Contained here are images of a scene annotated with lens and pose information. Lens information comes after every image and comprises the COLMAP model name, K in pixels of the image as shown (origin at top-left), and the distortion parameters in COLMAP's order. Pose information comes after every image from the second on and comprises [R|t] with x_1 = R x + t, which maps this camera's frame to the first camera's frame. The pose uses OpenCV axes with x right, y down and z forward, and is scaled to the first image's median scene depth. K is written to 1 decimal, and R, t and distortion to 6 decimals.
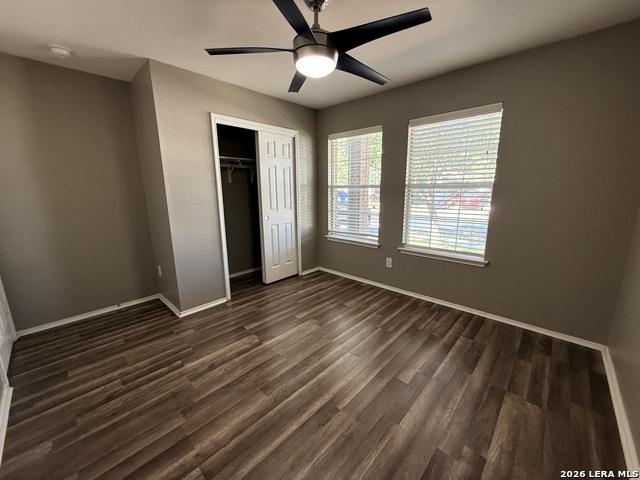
lens RADIAL K [[256.1, 0, 320.0], [0, 256.1, 239.5], [0, 0, 1]] dist [-0.000216, 0.000293]
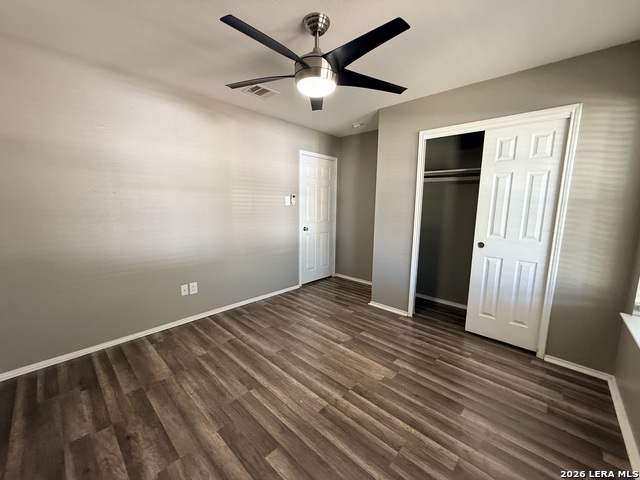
lens RADIAL K [[256.1, 0, 320.0], [0, 256.1, 239.5], [0, 0, 1]] dist [-0.000216, 0.000293]
pose [[0.002617, 0.149074, -0.988823, 0.720407], [-0.212245, 0.966380, 0.145128, -0.150297], [0.977213, 0.209493, 0.034170, 0.722410]]
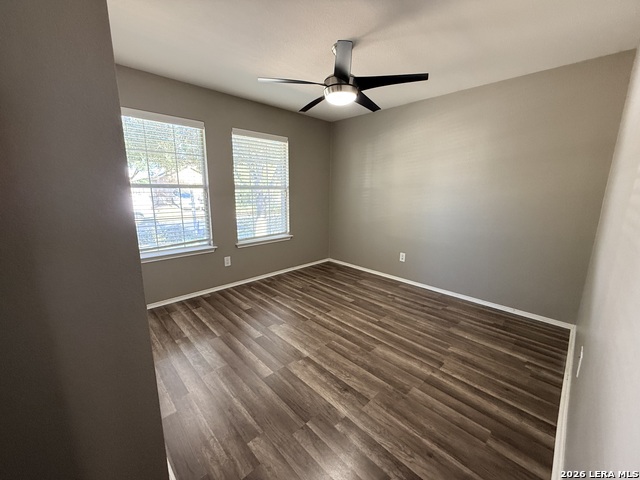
lens RADIAL K [[256.1, 0, 320.0], [0, 256.1, 239.5], [0, 0, 1]] dist [-0.000216, 0.000293]
pose [[0.048400, -0.185712, 0.981412, -0.959536], [0.189609, 0.966405, 0.173521, -0.139927], [-0.980666, 0.177686, 0.081987, 0.734509]]
